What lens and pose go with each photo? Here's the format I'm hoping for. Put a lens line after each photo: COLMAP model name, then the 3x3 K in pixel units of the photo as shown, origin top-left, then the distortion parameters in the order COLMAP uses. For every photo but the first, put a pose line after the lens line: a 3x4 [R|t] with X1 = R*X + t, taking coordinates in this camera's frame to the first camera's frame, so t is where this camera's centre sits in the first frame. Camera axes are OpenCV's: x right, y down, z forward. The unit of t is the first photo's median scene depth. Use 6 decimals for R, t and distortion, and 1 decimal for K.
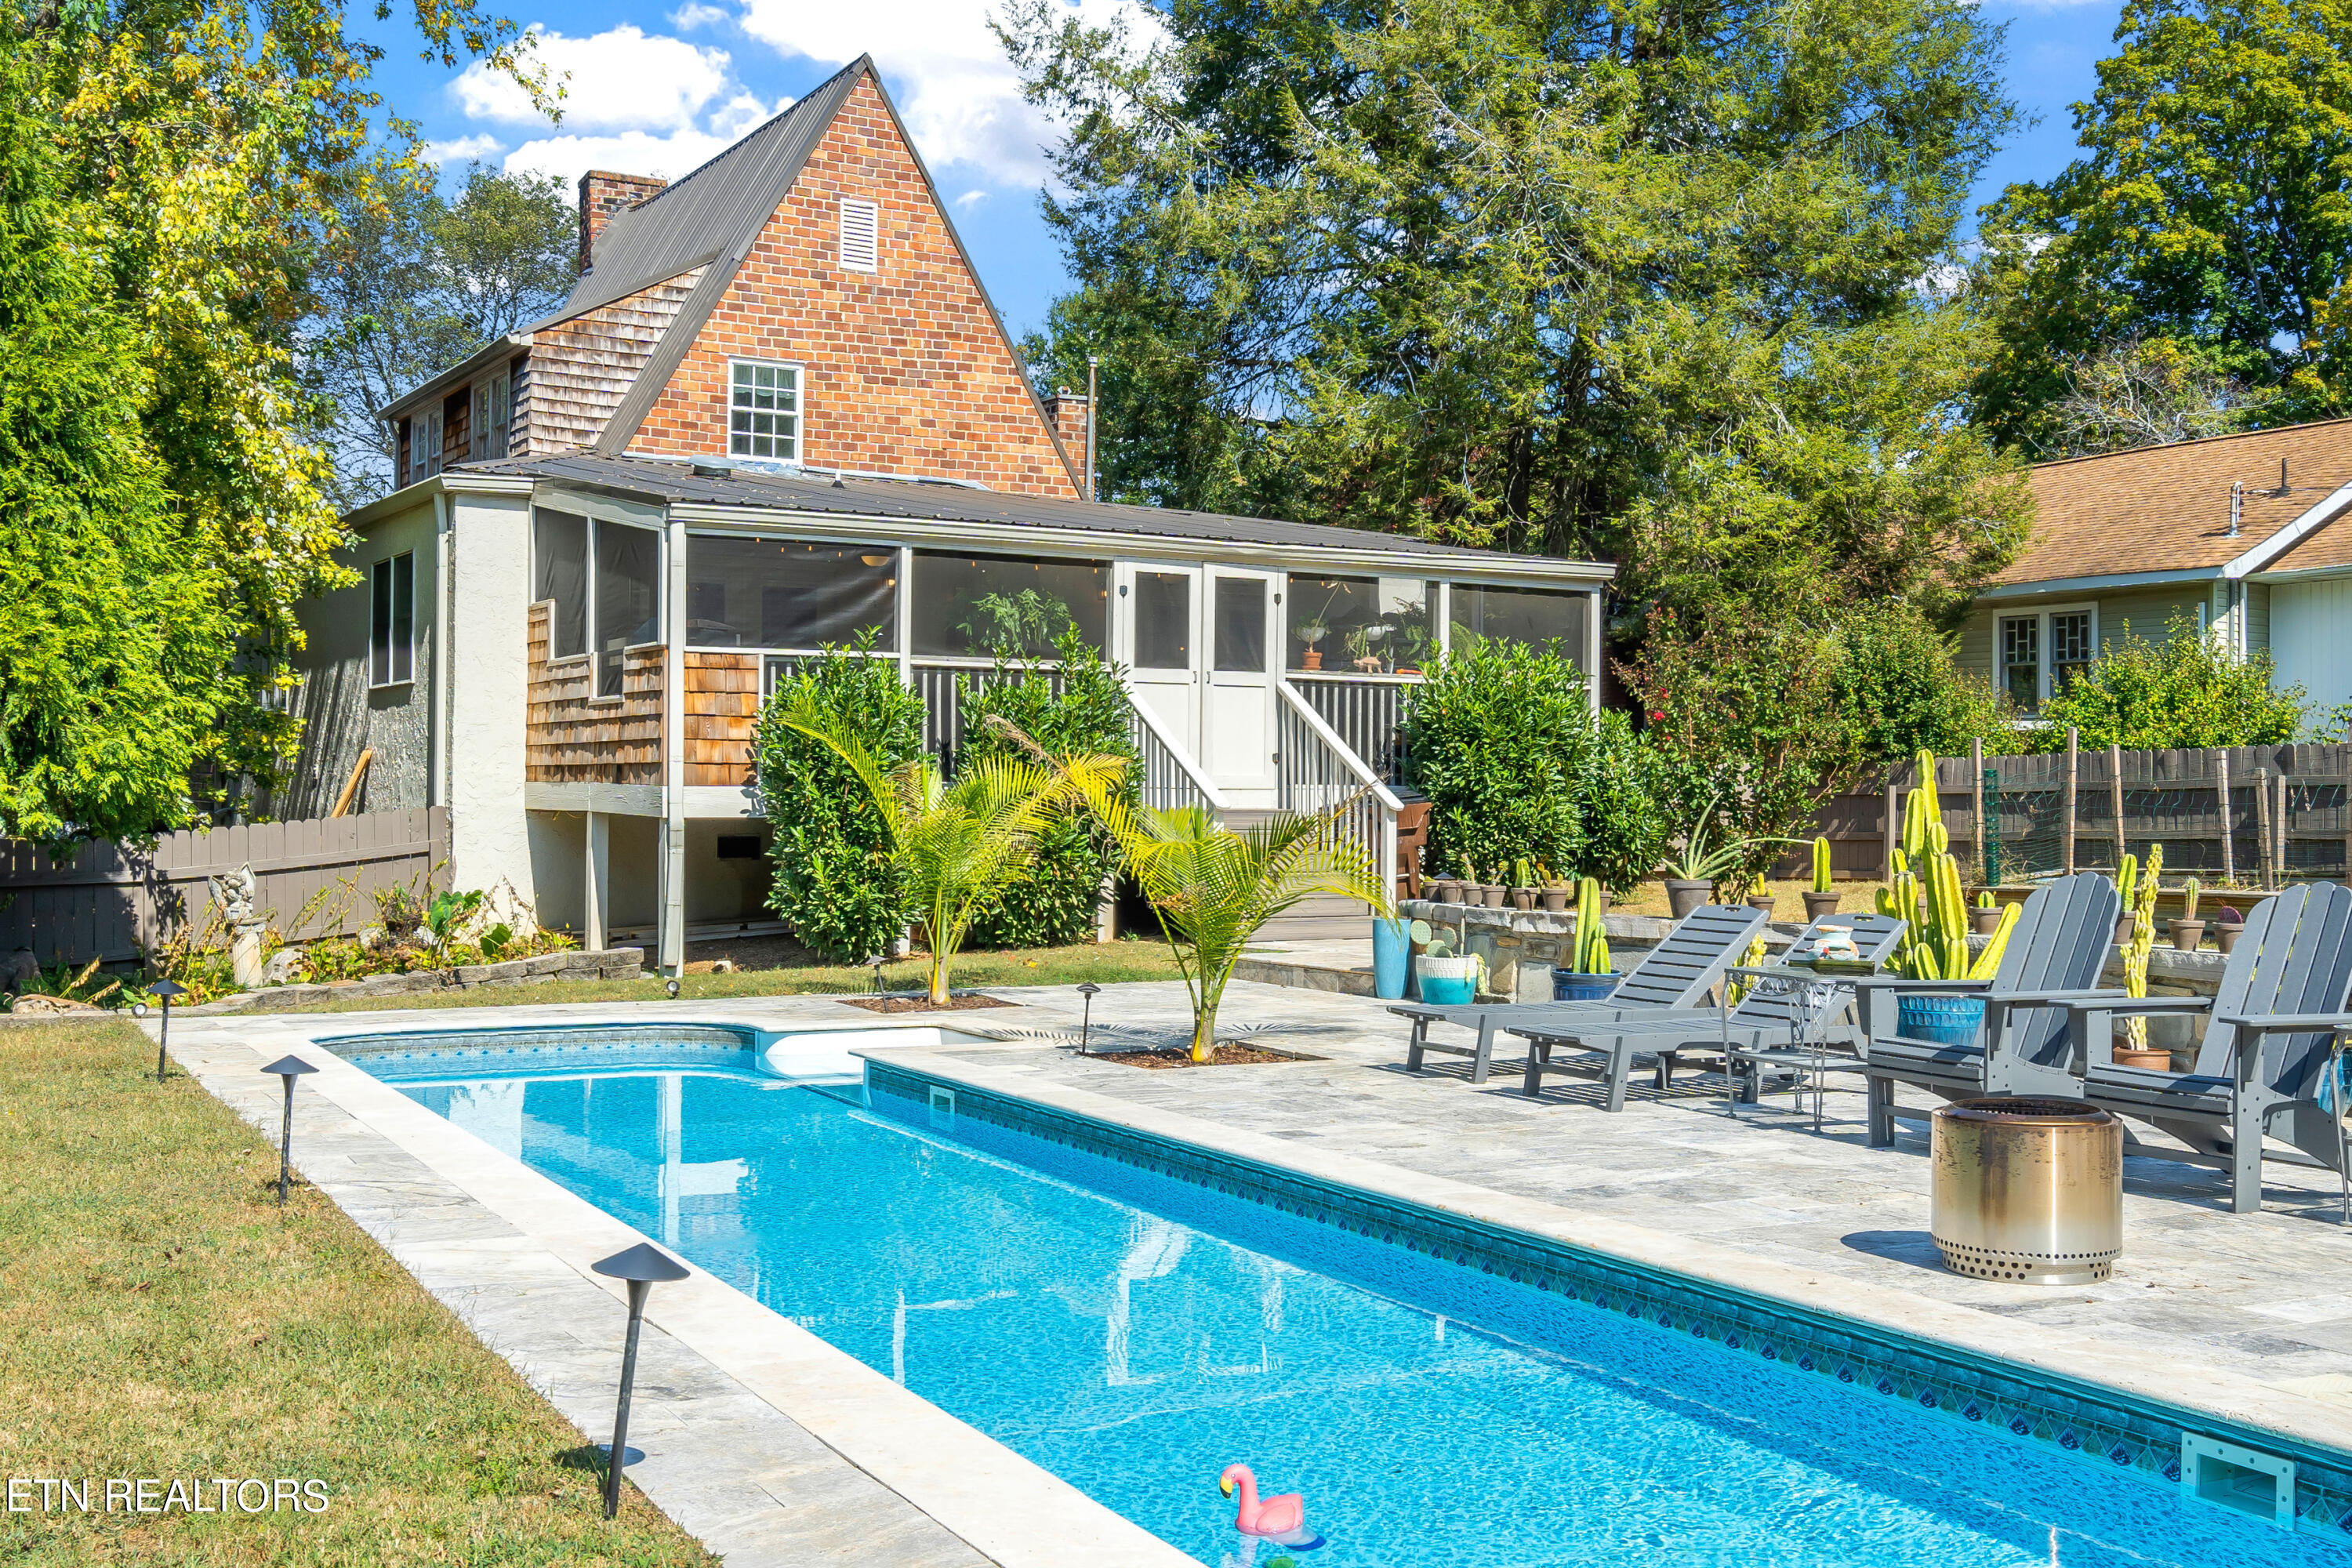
lens RADIAL K [[2457.2, 0, 1149.2], [0, 2457.2, 778.7], [0, 0, 1]] dist [0.013233, 0.001277]
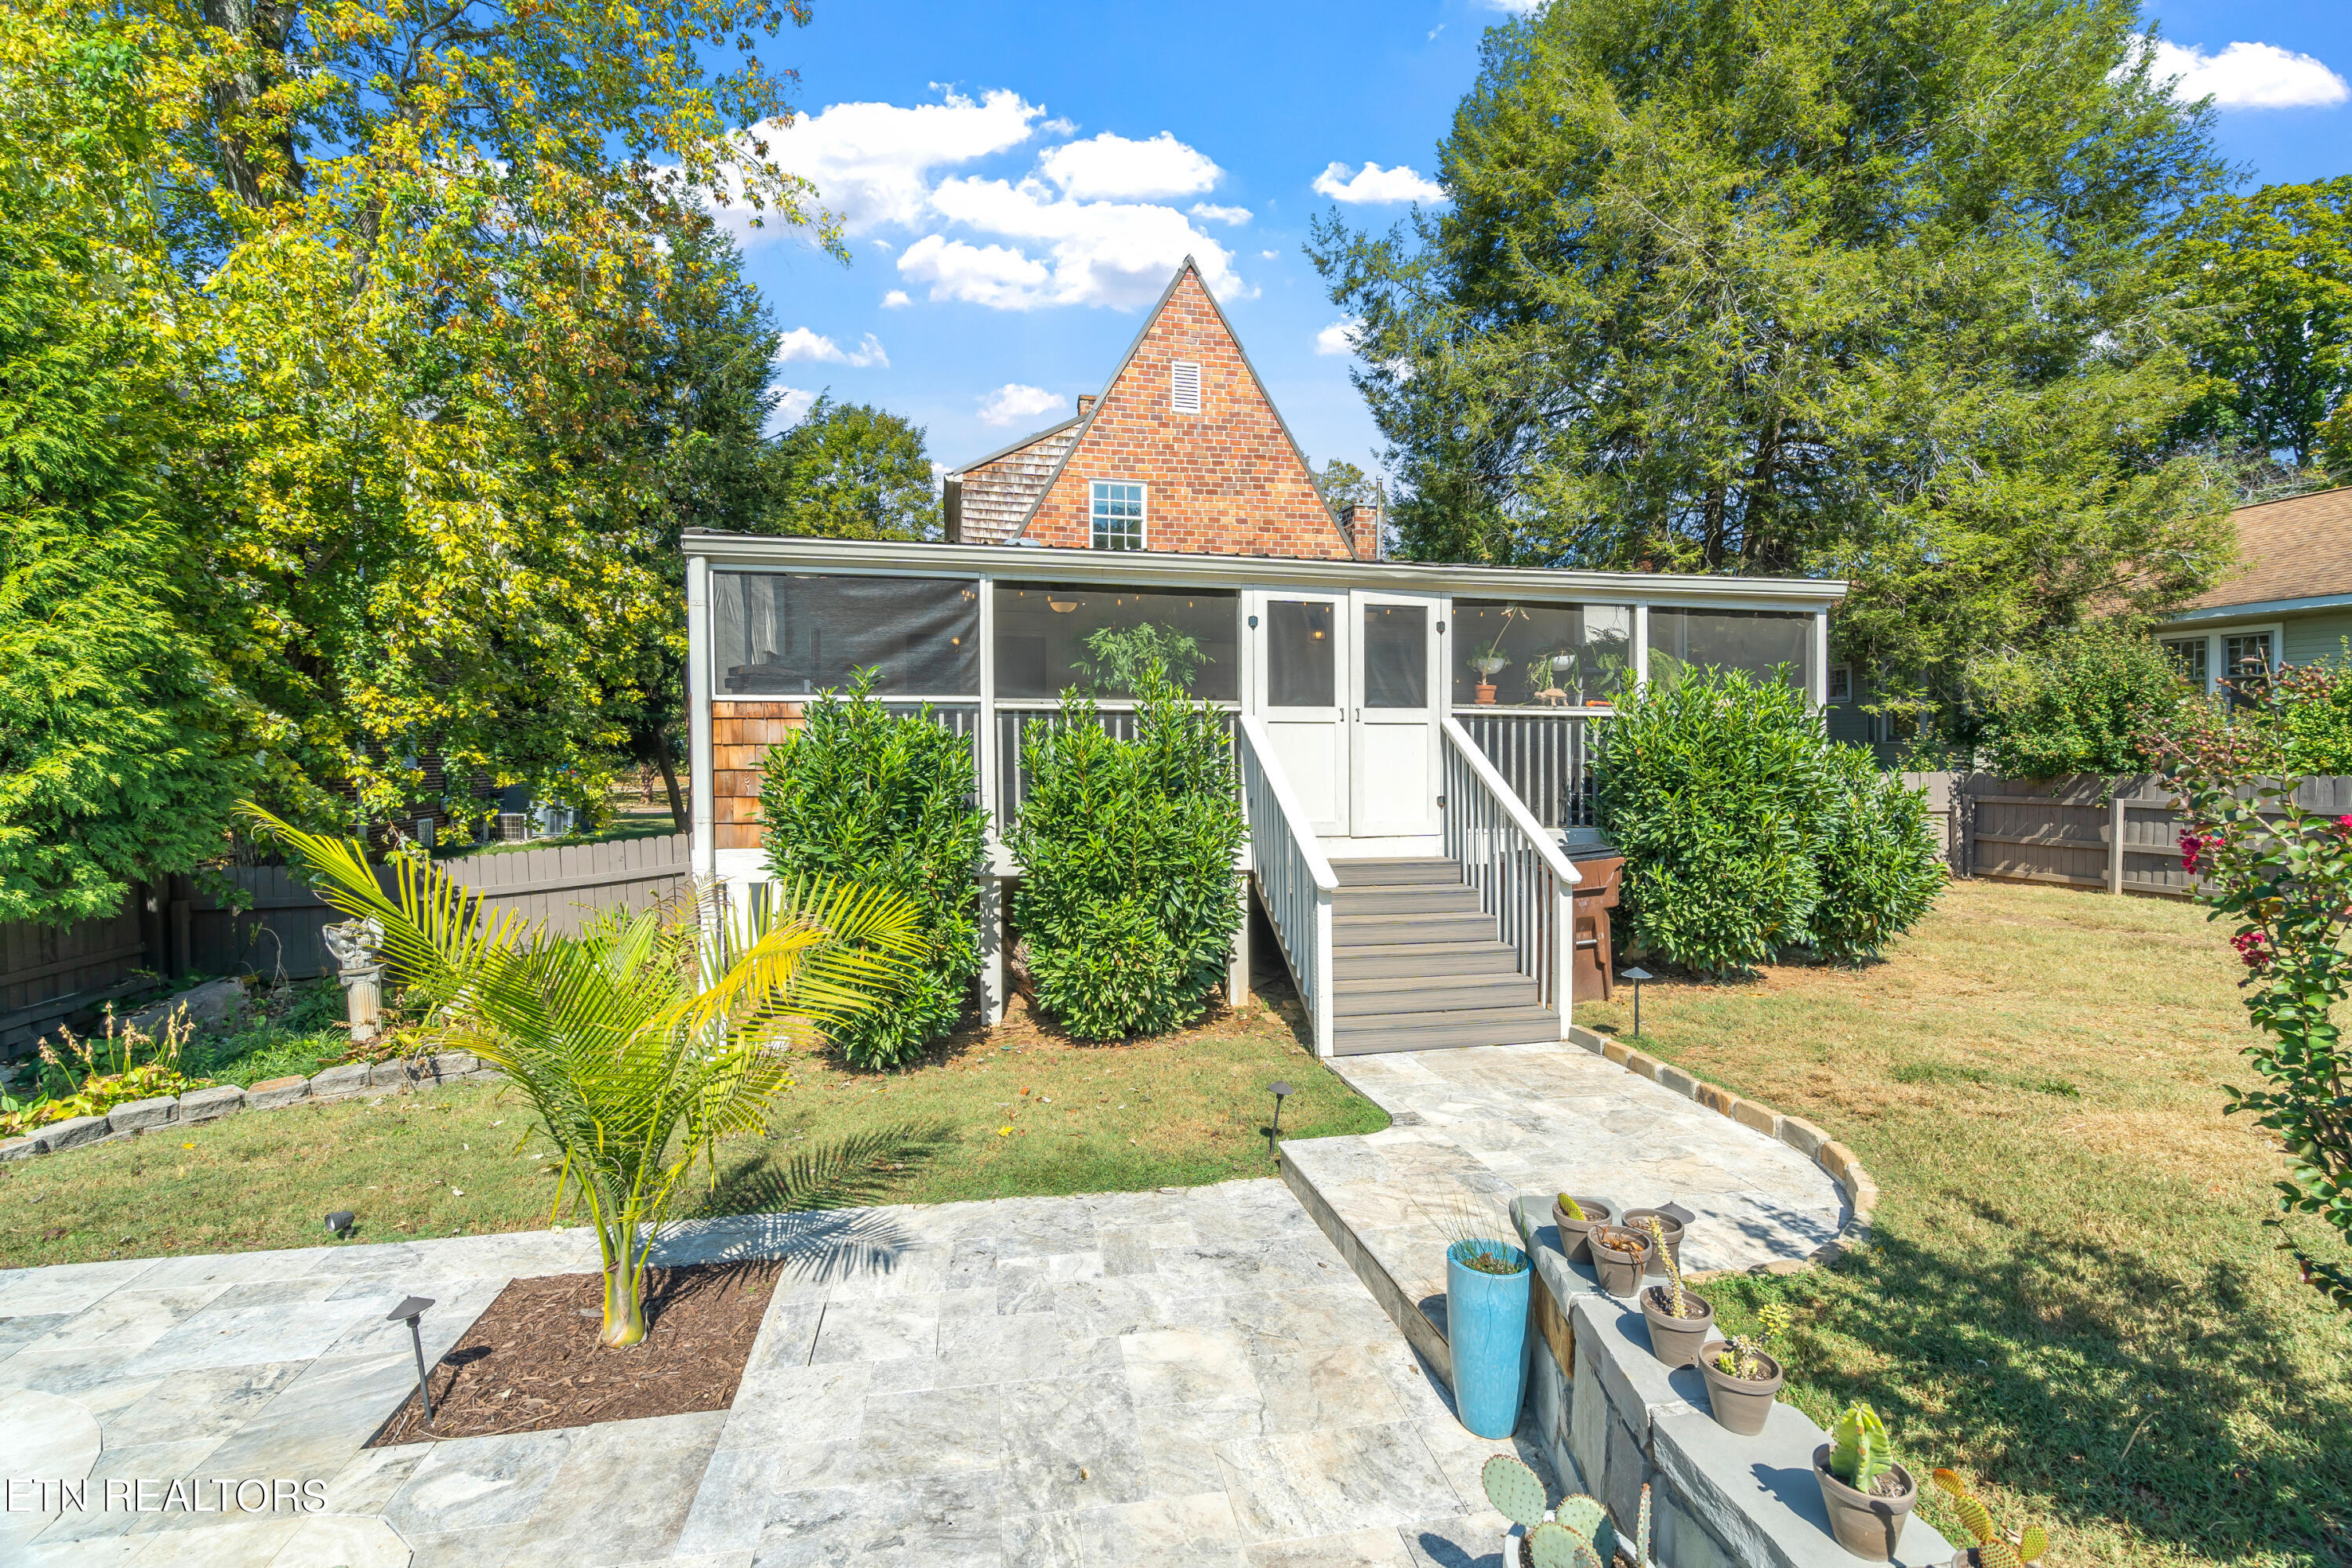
lens RADIAL K [[1069.3, 0, 1162.2], [0, 1069.3, 732.4], [0, 0, 1]] dist [-0.002703, -0.003529]
pose [[0.949556, -0.005244, -0.313554, 0.076198], [0.003461, 0.999975, -0.006242, -0.031250], [0.313579, 0.004842, 0.949550, 0.574653]]
